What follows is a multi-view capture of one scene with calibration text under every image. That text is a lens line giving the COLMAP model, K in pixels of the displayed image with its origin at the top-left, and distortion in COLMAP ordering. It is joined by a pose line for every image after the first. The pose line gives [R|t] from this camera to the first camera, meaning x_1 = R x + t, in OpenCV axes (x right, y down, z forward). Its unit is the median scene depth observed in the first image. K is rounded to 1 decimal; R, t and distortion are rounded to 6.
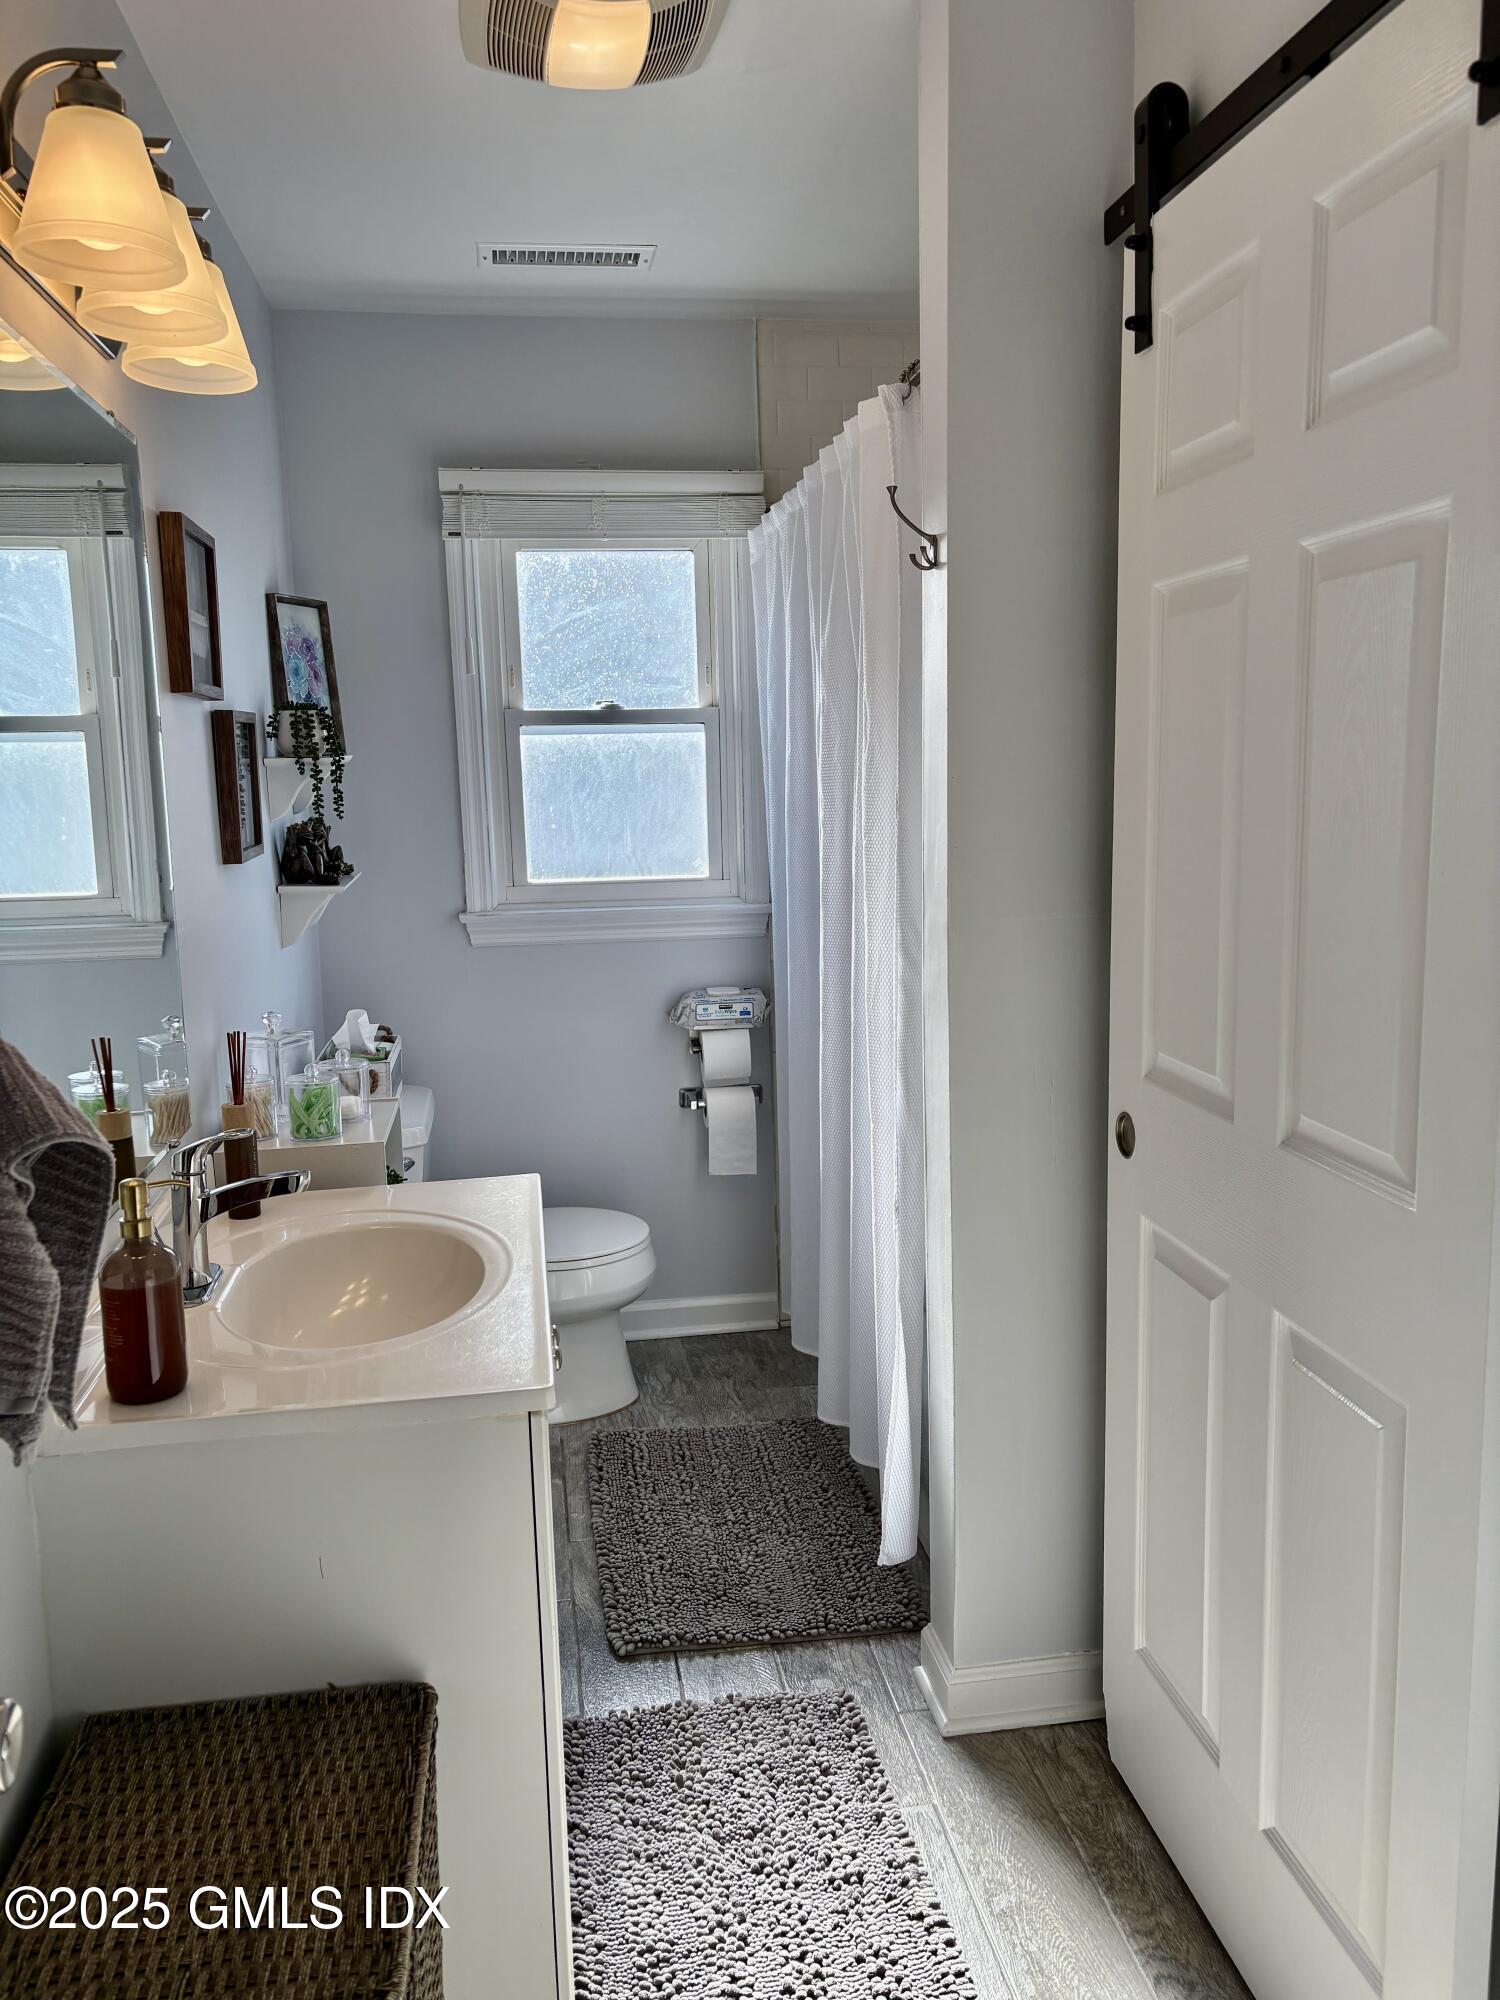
lens RADIAL K [[1507.5, 0, 729.2], [0, 1507.5, 1011.1], [0, 0, 1]] dist [0.056407, -0.064843]
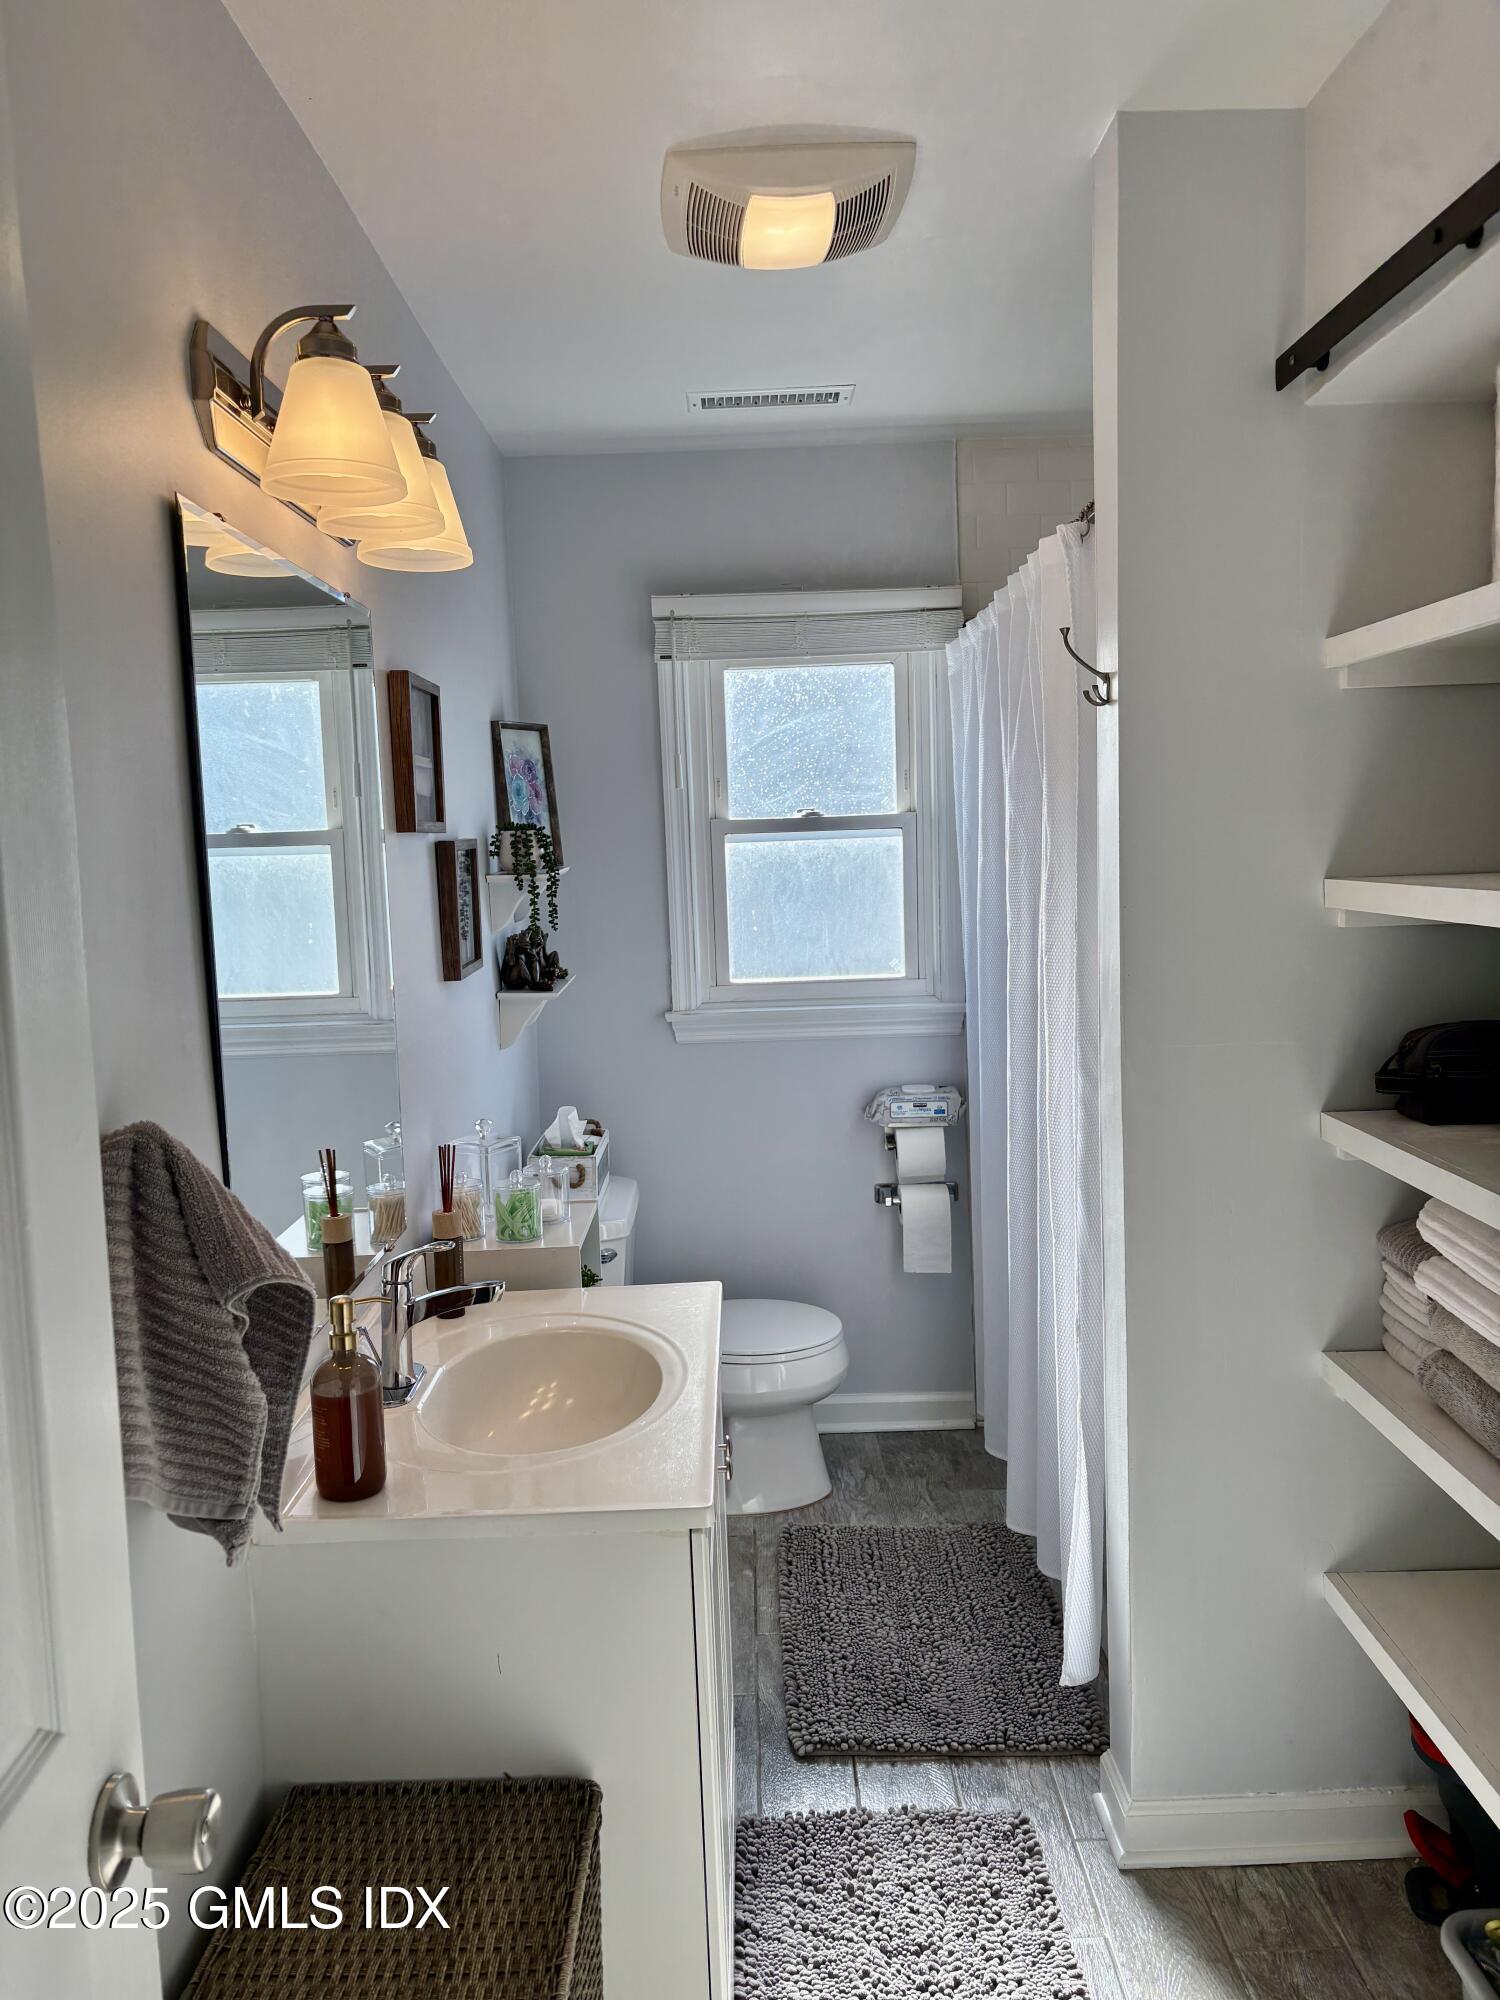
lens RADIAL K [[1507.5, 0, 729.2], [0, 1507.5, 1011.1], [0, 0, 1]] dist [0.056407, -0.064843]
pose [[0.988692, 0.005382, -0.149867, 0.033412], [-0.011770, 0.999058, -0.041774, -0.034284], [0.149501, 0.043066, 0.987823, -0.040592]]
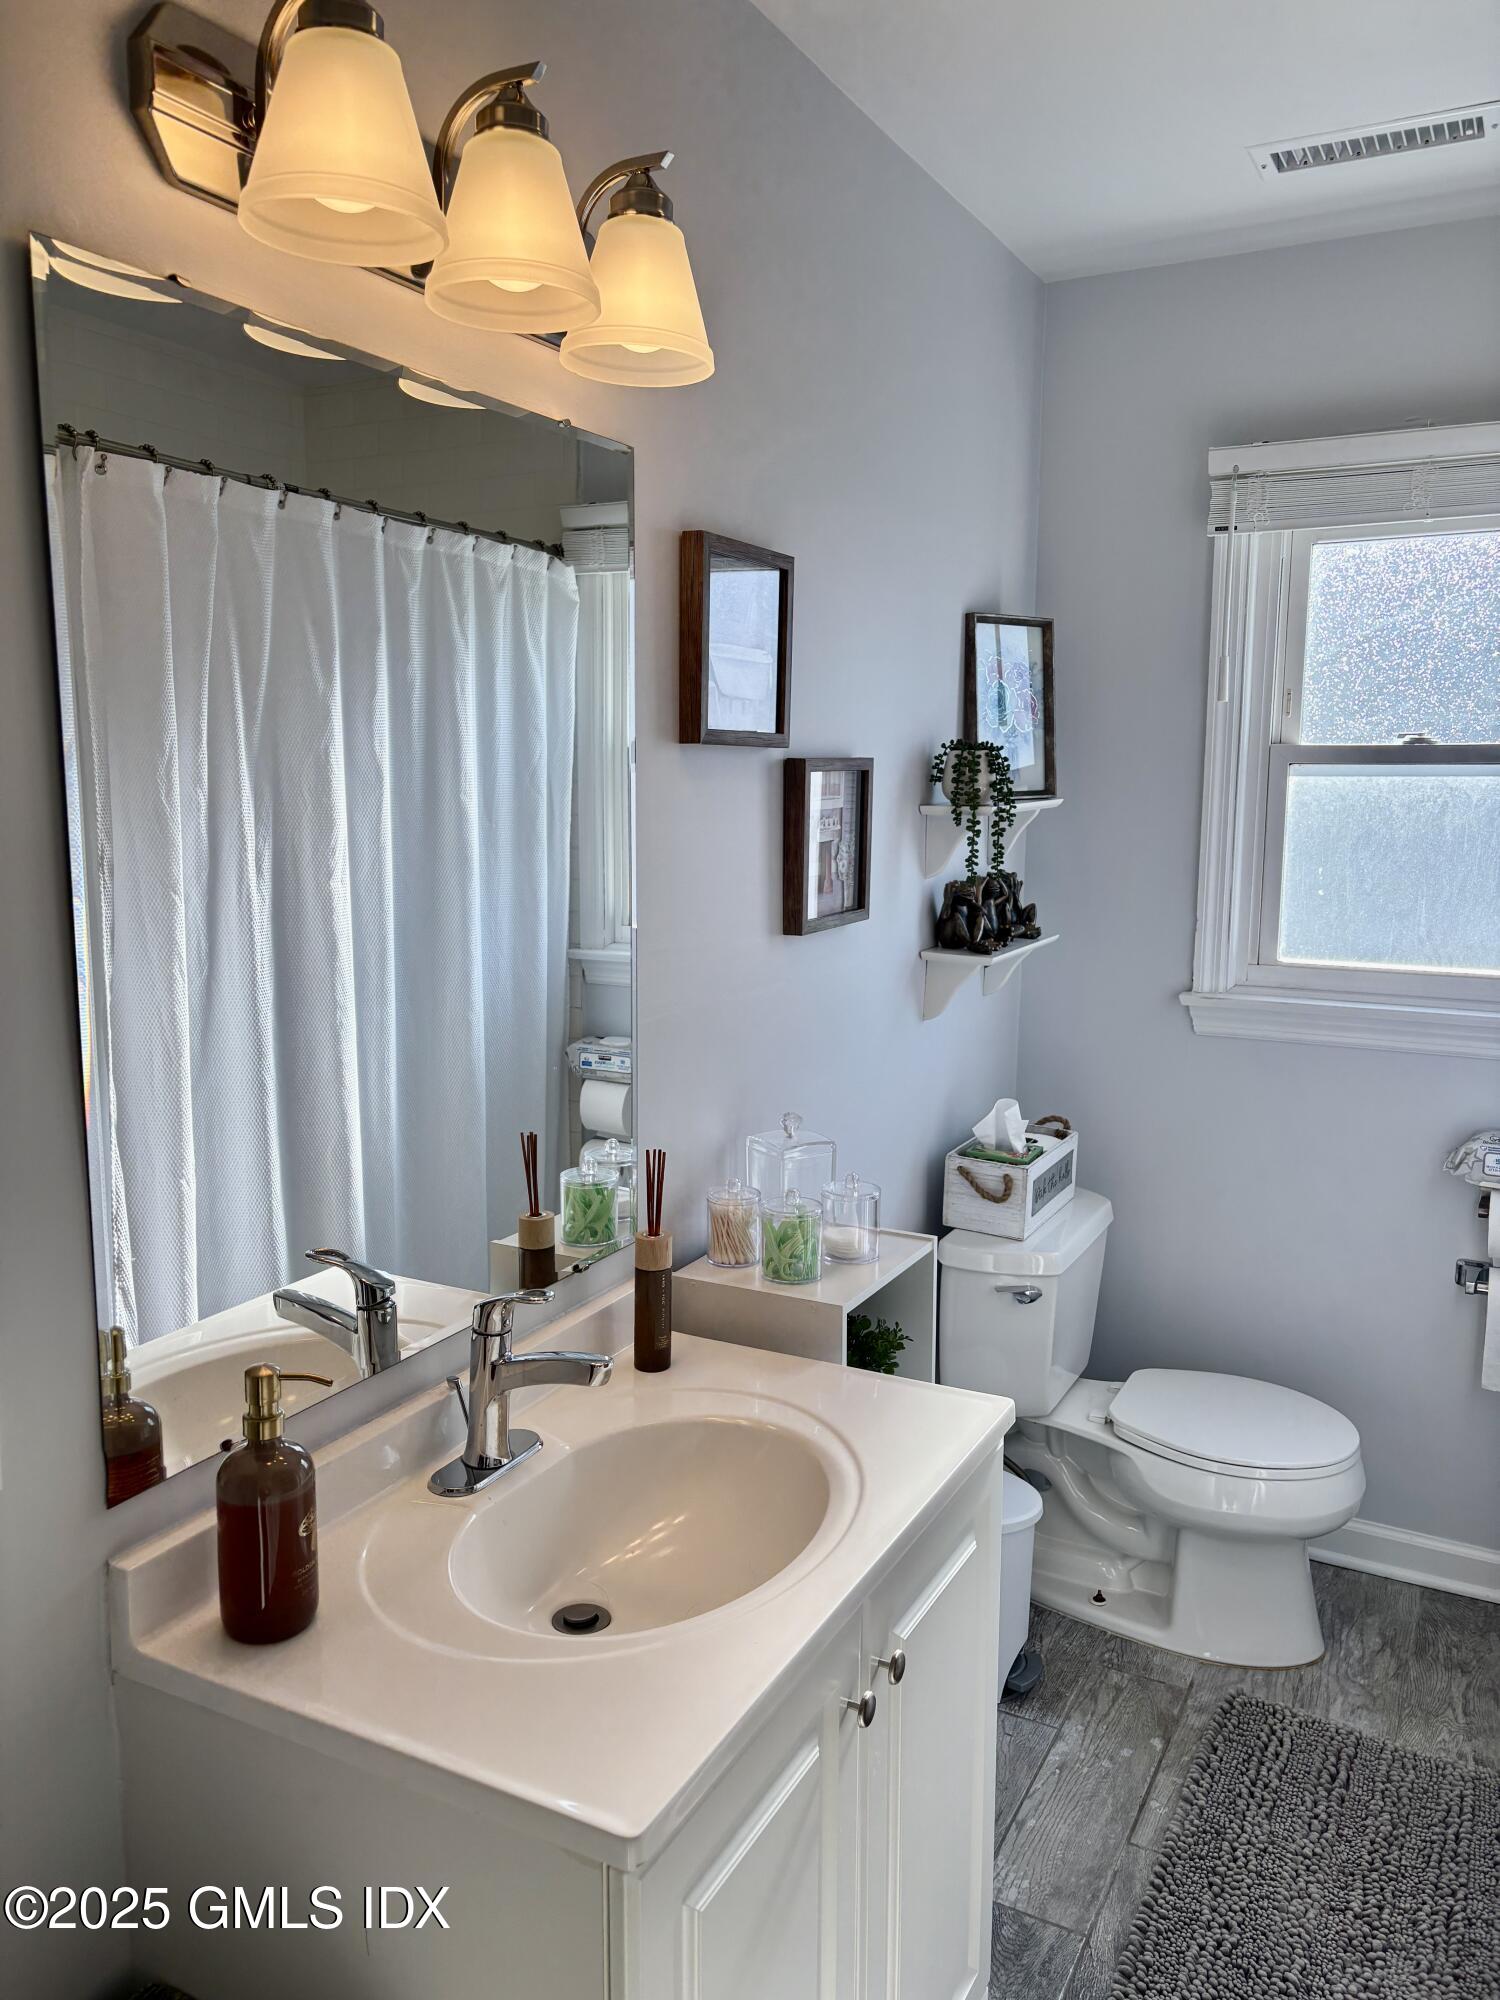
lens RADIAL K [[1507.5, 0, 729.2], [0, 1507.5, 1011.1], [0, 0, 1]] dist [0.056407, -0.064843]
pose [[0.801852, 0.116868, -0.585982, 0.162594], [-0.117479, 0.992380, 0.037164, -0.085330], [0.585860, 0.039041, 0.809472, 0.291841]]
